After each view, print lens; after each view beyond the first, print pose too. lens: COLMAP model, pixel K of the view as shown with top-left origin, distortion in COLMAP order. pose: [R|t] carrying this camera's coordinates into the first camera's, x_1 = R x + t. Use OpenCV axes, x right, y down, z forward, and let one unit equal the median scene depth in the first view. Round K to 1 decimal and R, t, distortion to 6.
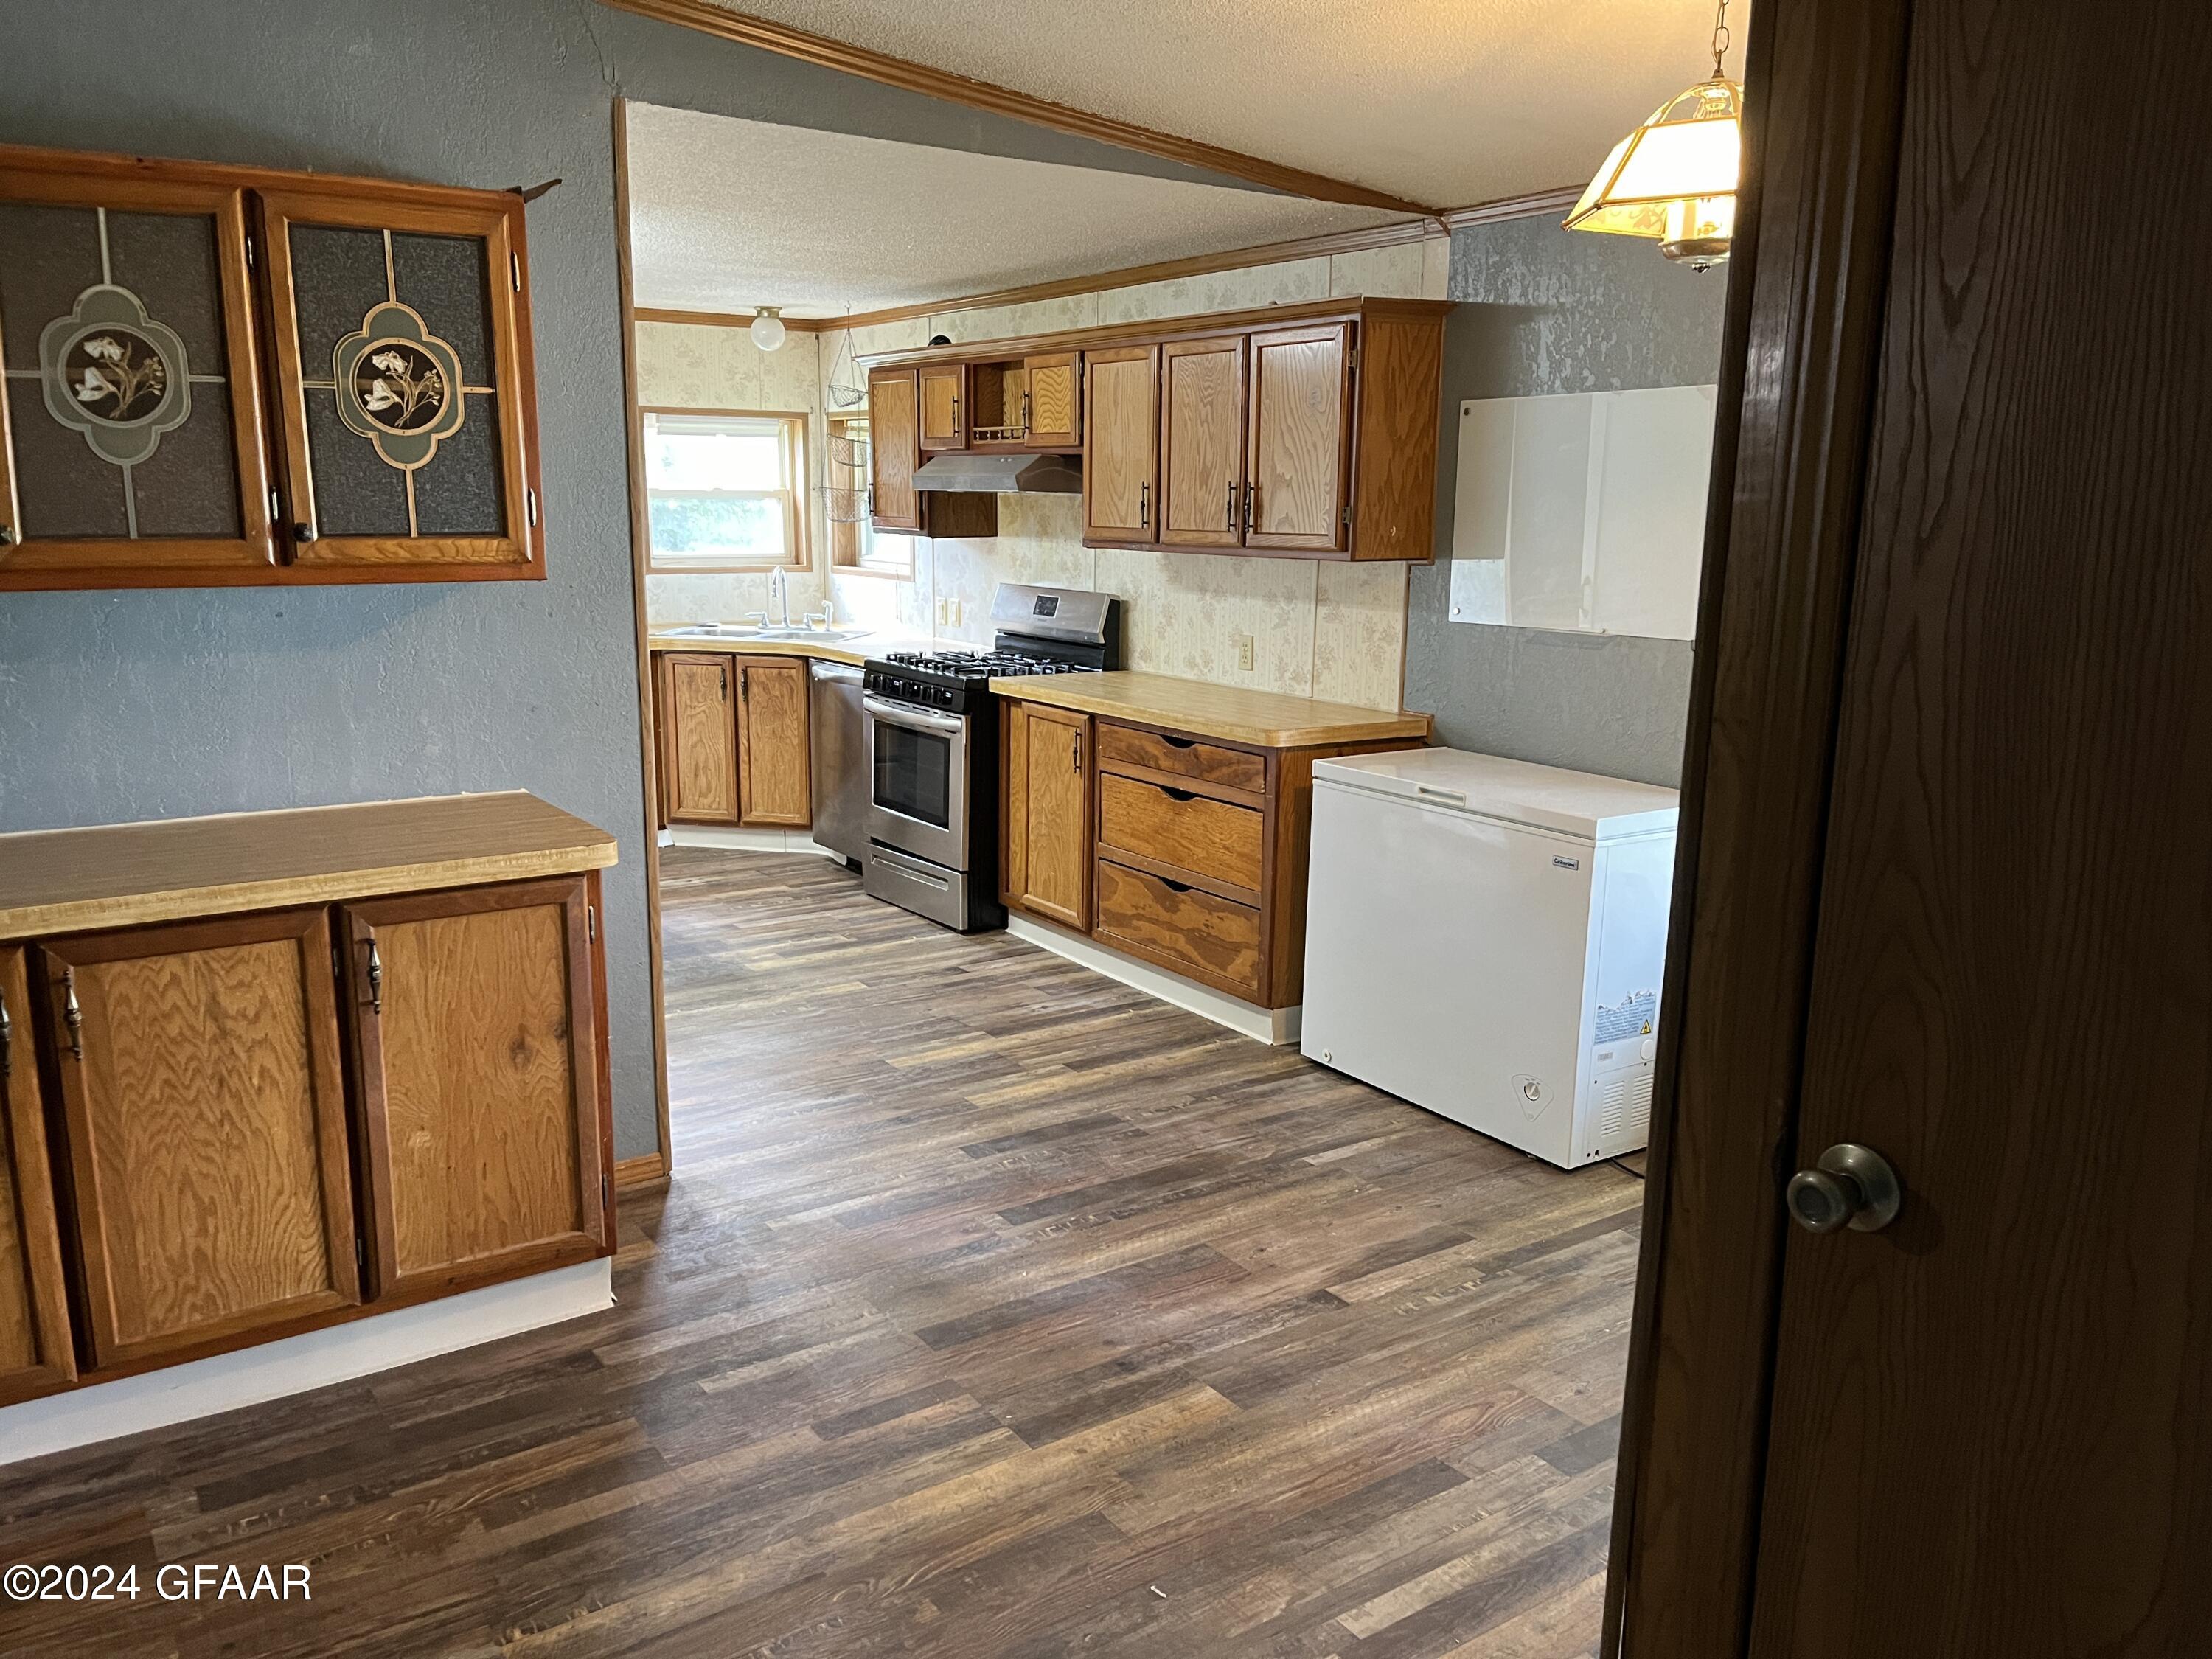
lens RADIAL K [[1688.5, 0, 1090.8], [0, 1688.5, 849.7], [0, 0, 1]] dist [0.081055, -0.089722]
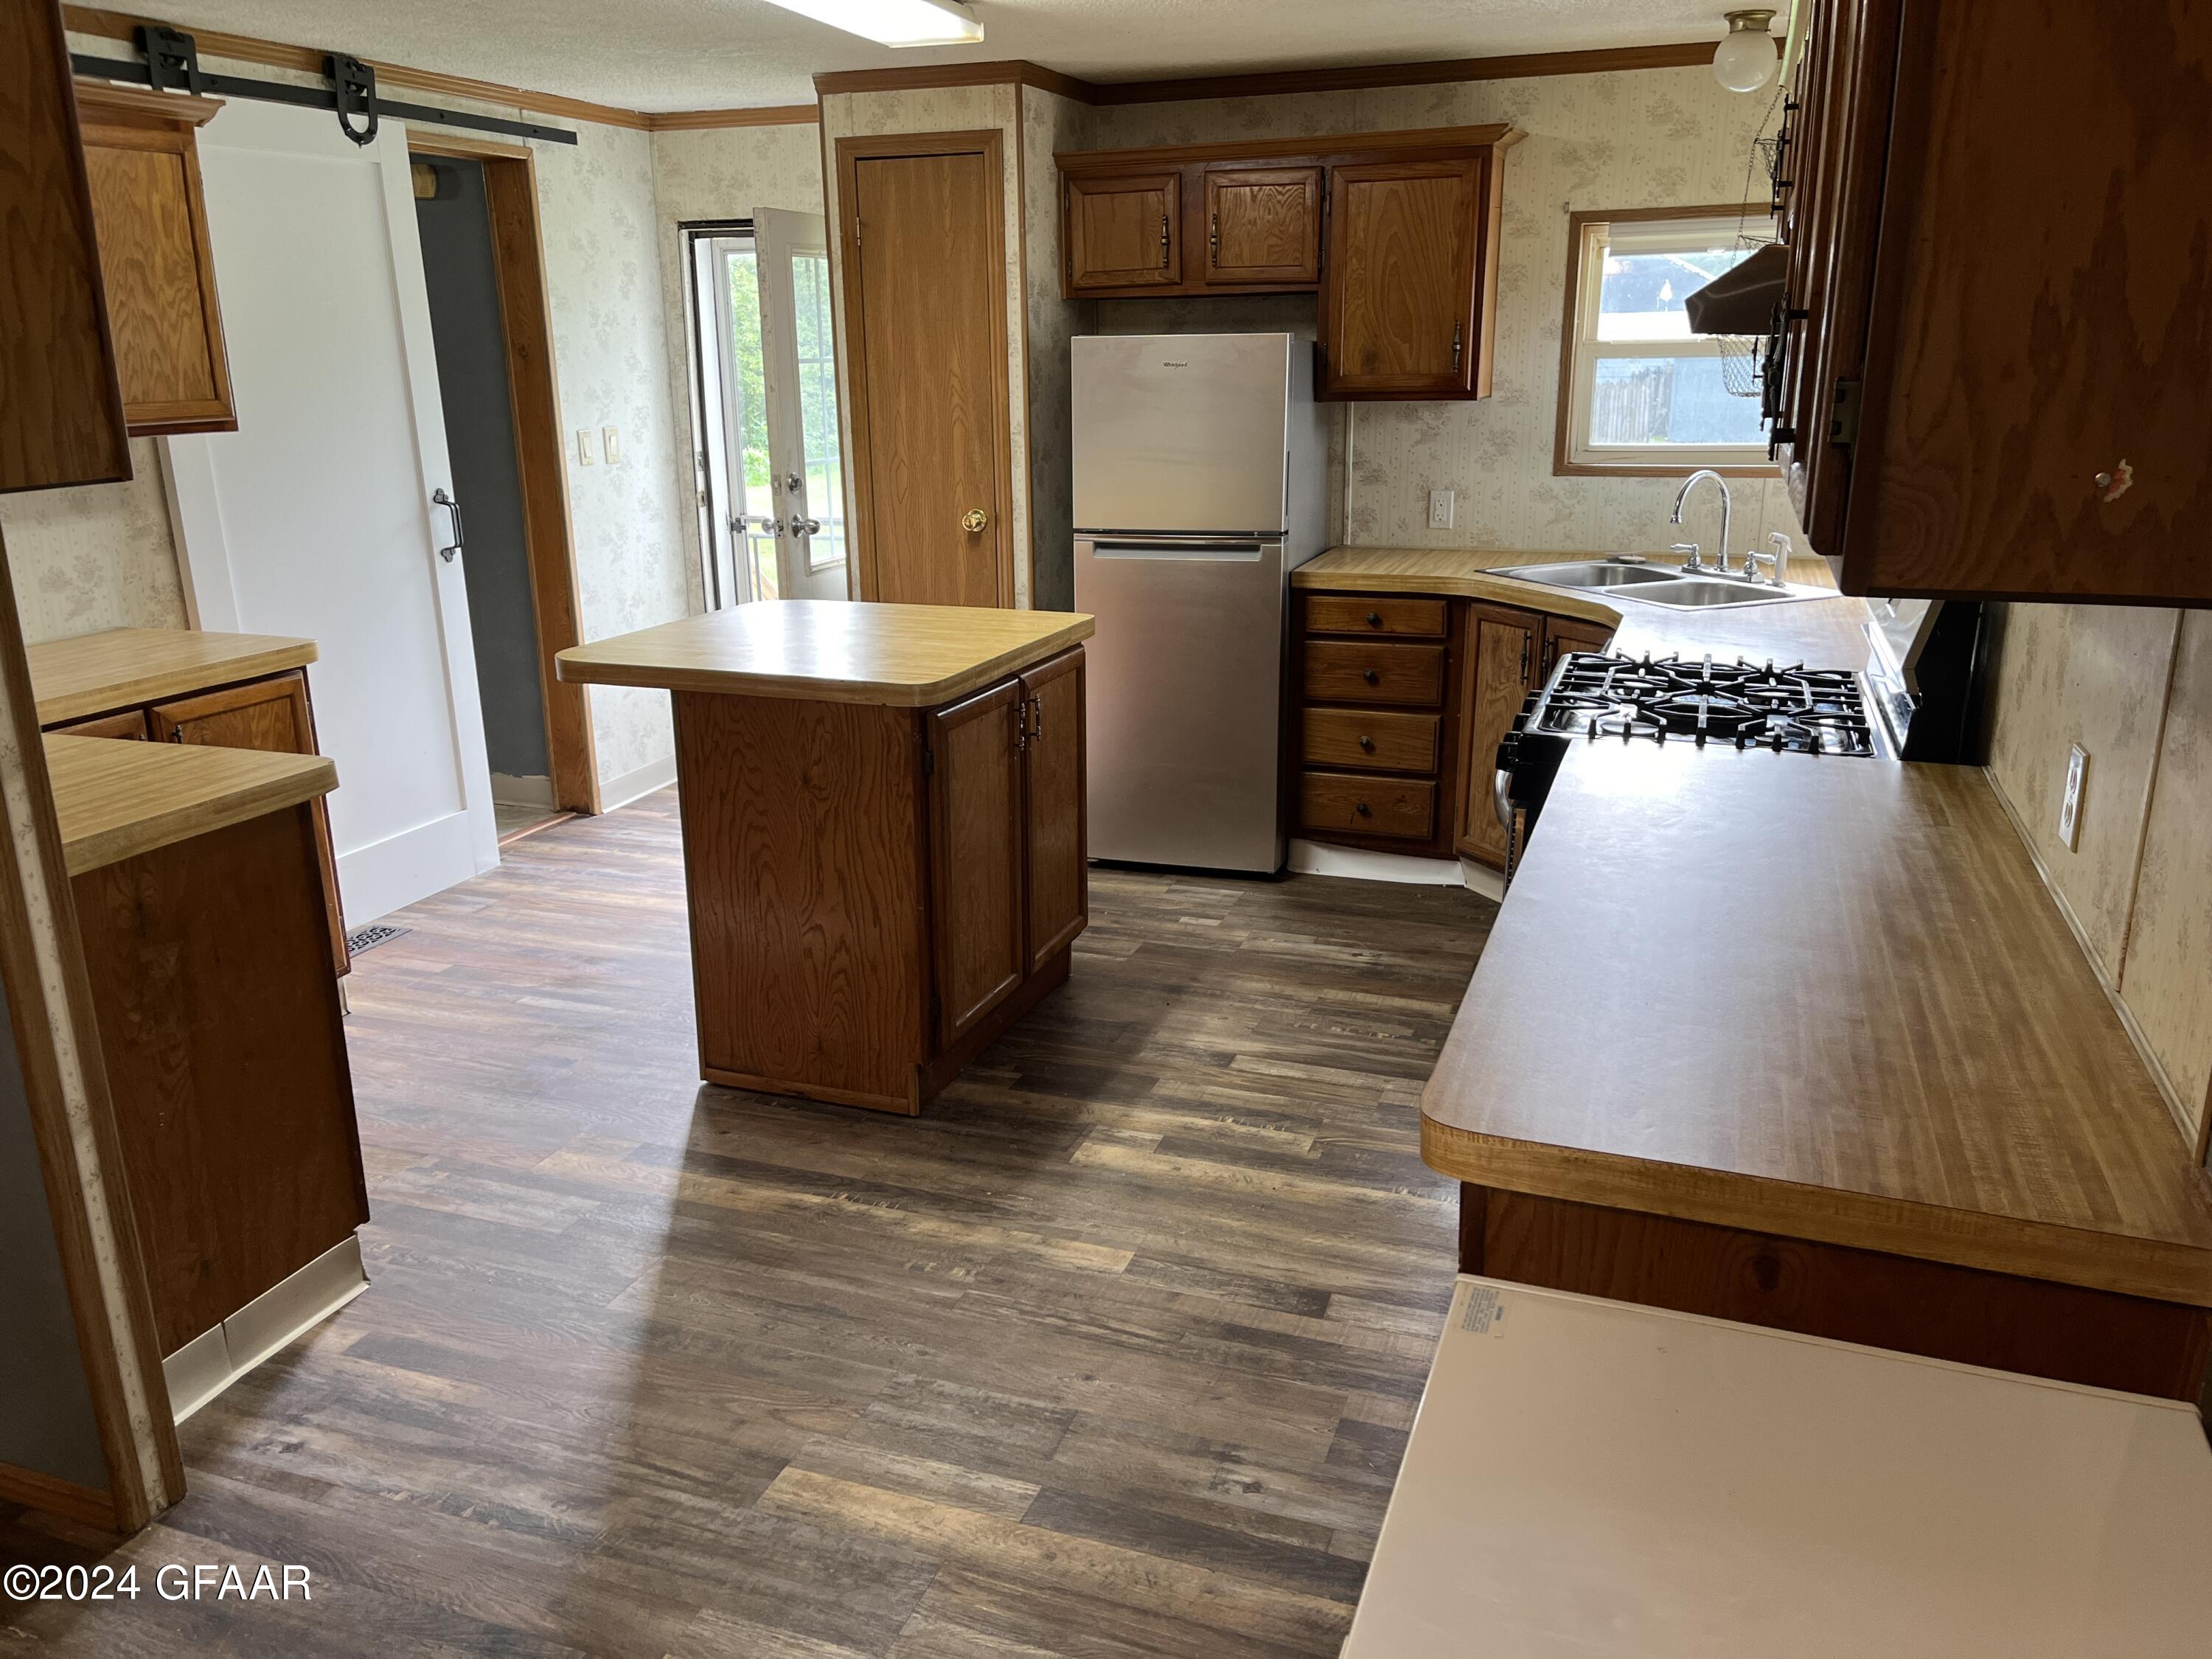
lens RADIAL K [[1688.5, 0, 1090.8], [0, 1688.5, 849.7], [0, 0, 1]] dist [0.081055, -0.089722]
pose [[0.584970, 0.216153, -0.781721, 0.306729], [-0.152973, 0.975938, 0.155385, -0.159191], [0.796498, 0.028686, 0.603960, 0.770669]]
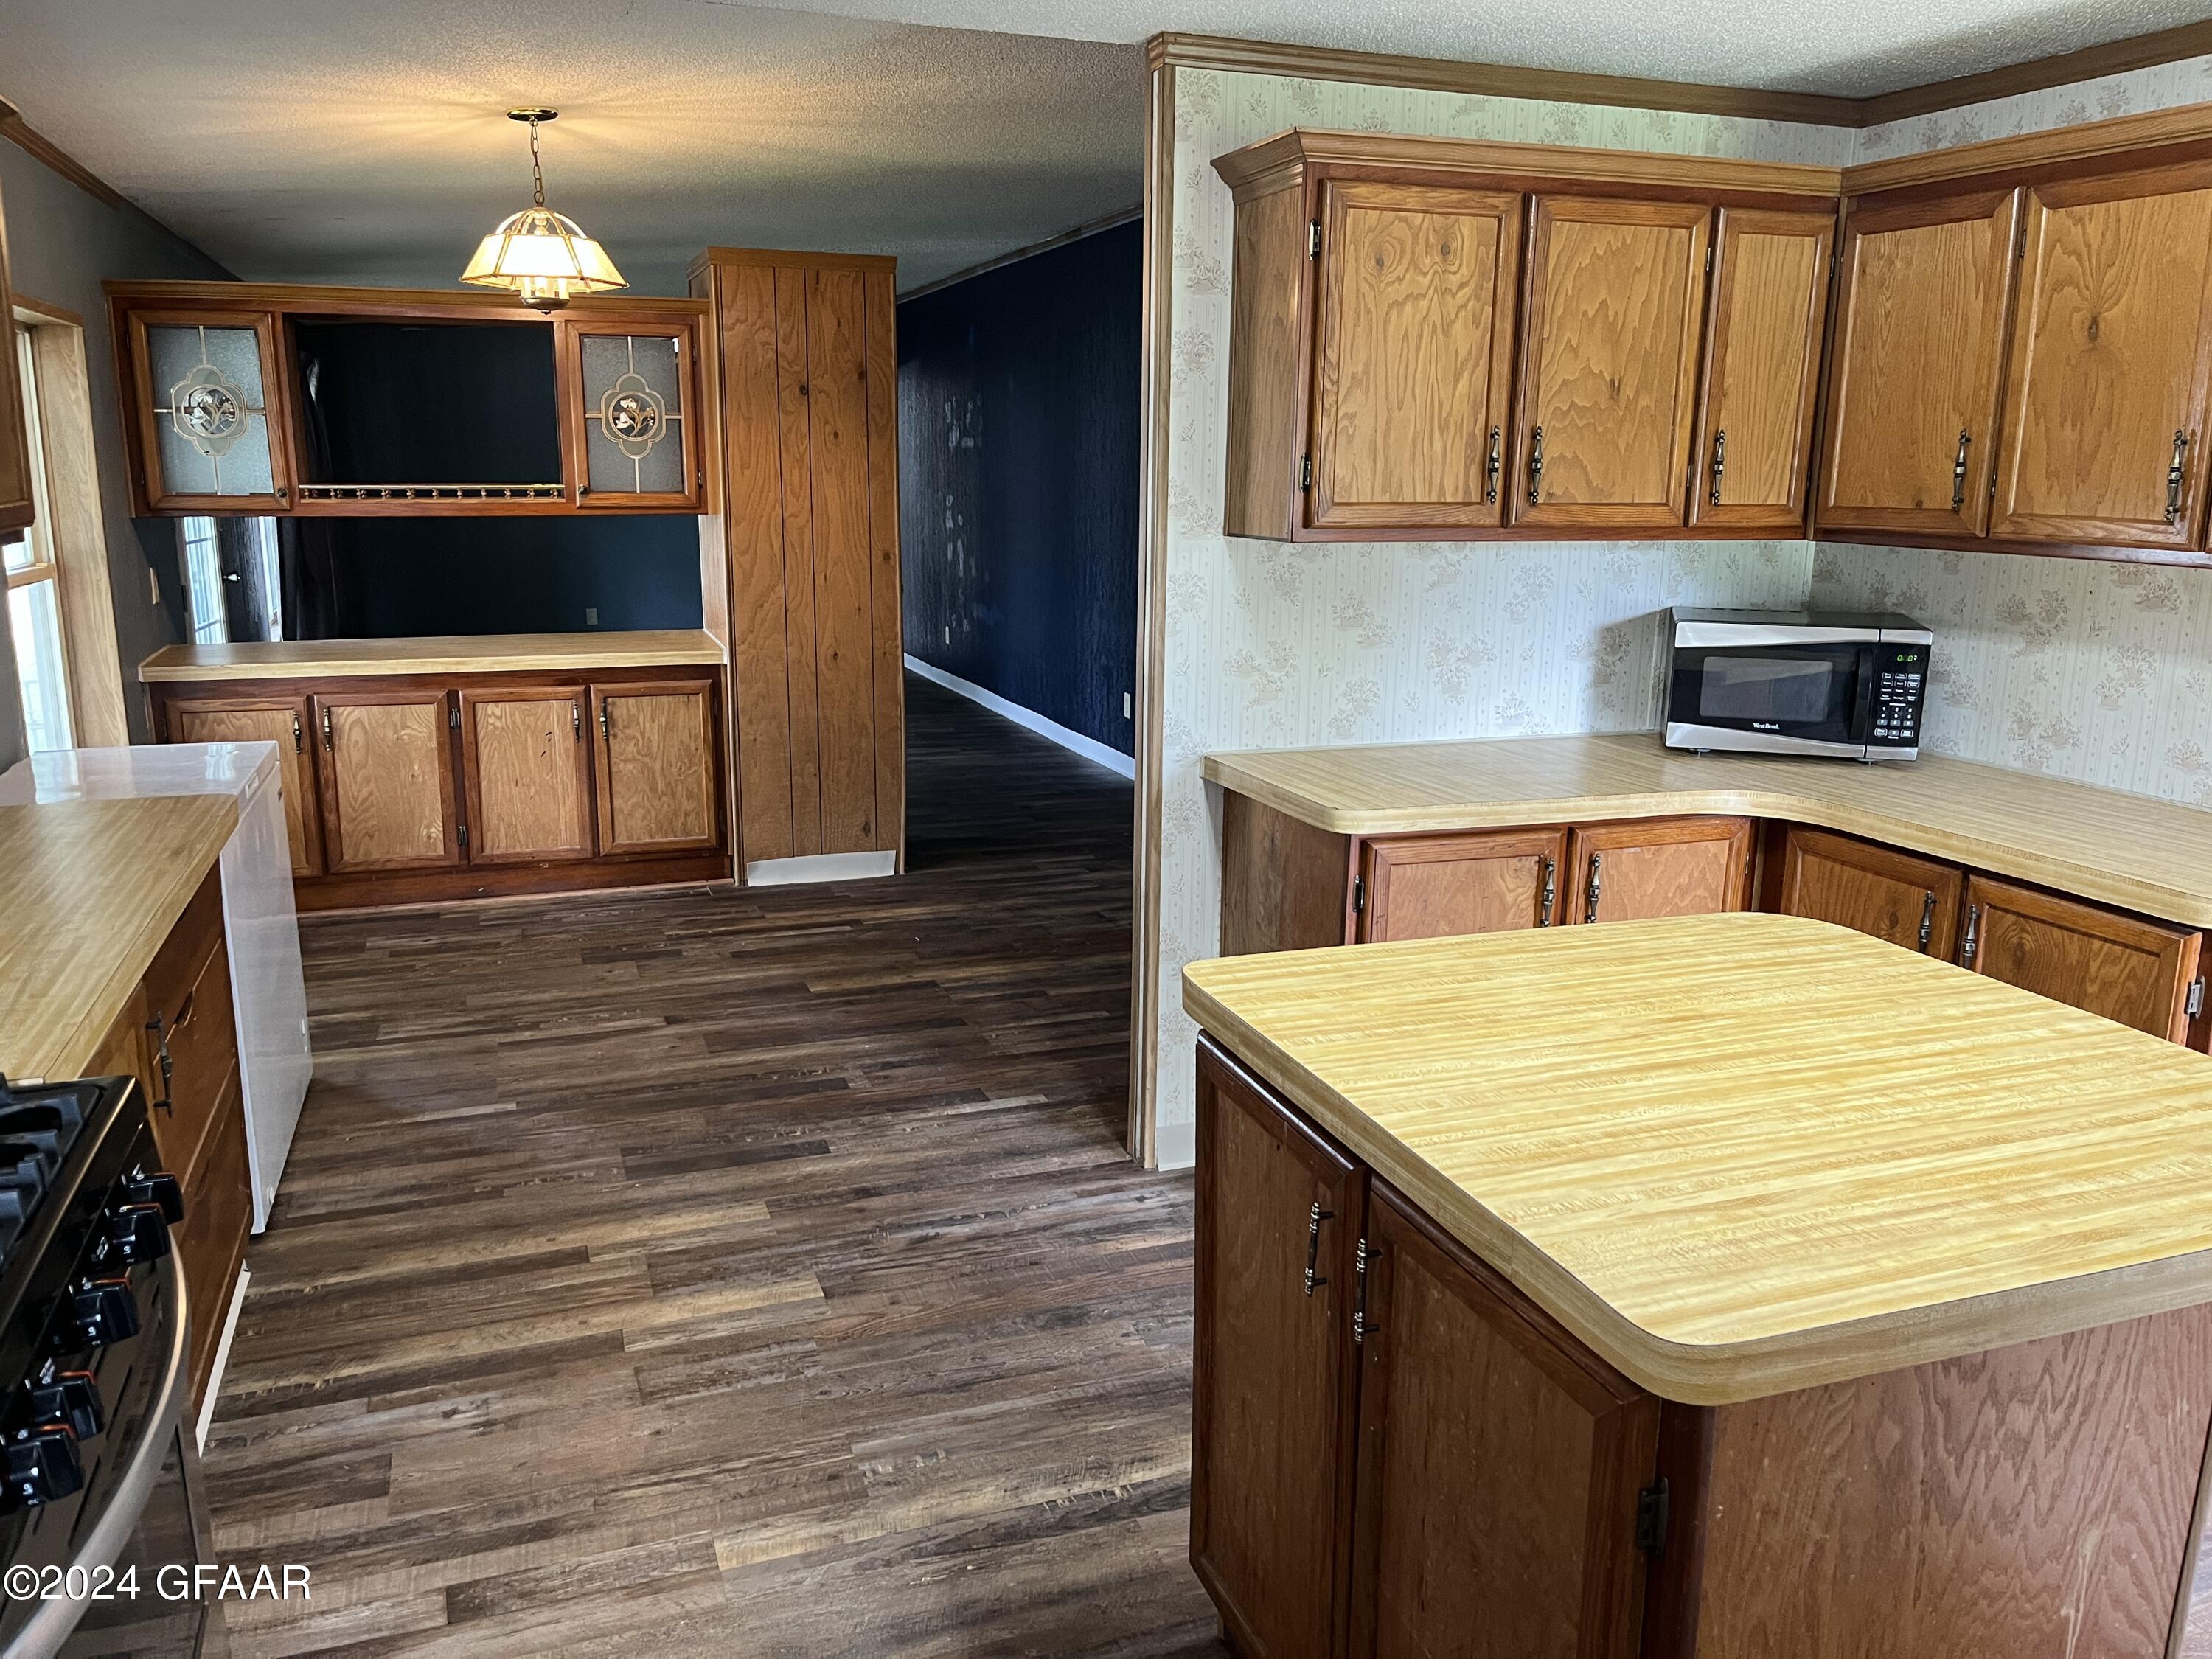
lens RADIAL K [[1688.5, 0, 1090.8], [0, 1688.5, 849.7], [0, 0, 1]] dist [0.081055, -0.089722]
pose [[-0.967243, -0.074481, 0.242682, -0.382976], [0.035839, 0.906349, 0.421007, -0.322857], [-0.251311, 0.415913, -0.873990, 1.522469]]
